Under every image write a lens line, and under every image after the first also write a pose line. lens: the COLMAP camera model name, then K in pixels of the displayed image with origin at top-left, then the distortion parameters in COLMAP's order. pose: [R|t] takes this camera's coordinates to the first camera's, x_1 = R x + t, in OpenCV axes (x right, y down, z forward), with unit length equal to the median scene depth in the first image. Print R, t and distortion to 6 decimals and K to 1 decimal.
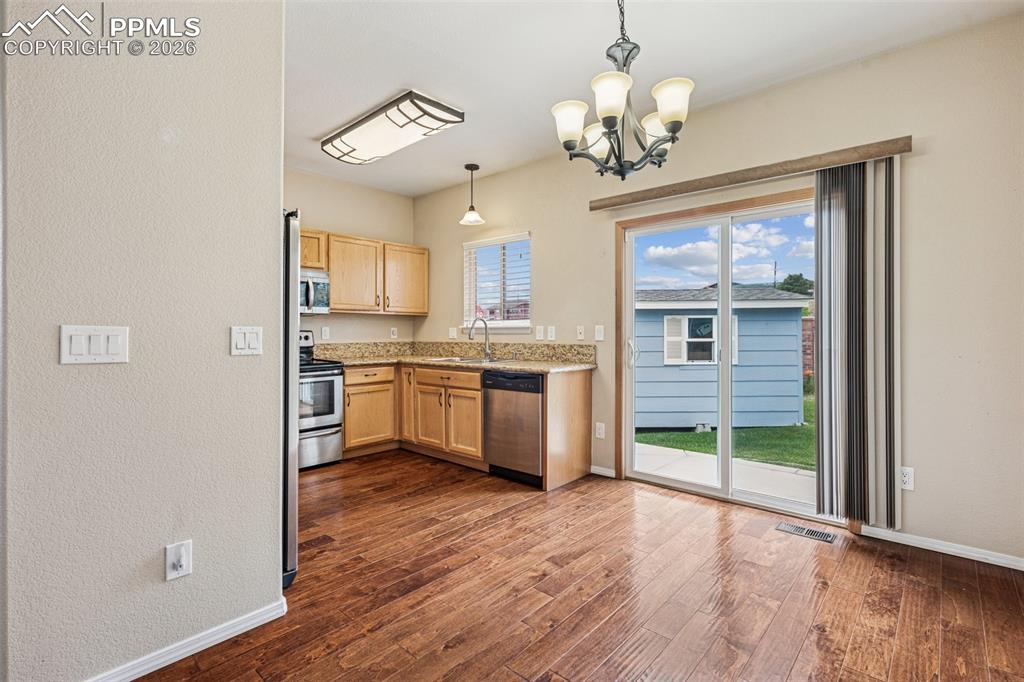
lens RADIAL K [[478.5, 0, 513.5], [0, 478.5, 333.0], [0, 0, 1]] dist [0.001650, -0.000100]
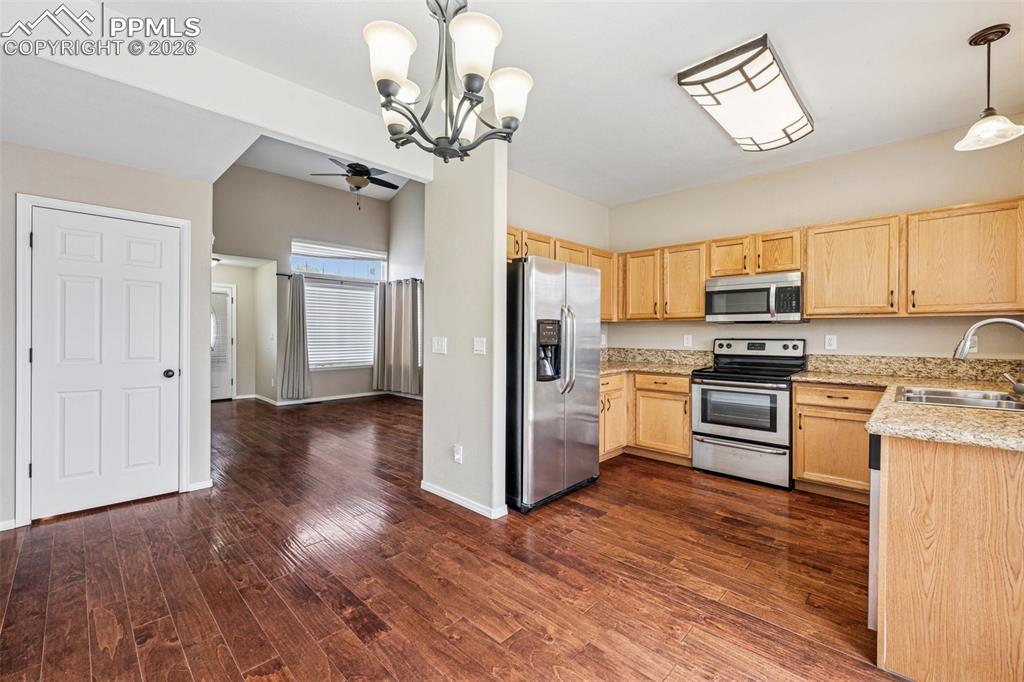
lens RADIAL K [[425.7, 0, 508.1], [0, 425.7, 339.2], [0, 0, 1]] dist [-0.002766, 0.000056]
pose [[-0.039641, 0.012165, -0.999140, 0.639993], [-0.006440, 0.999902, 0.012430, -0.018450], [0.999193, 0.006927, -0.039558, 0.765753]]
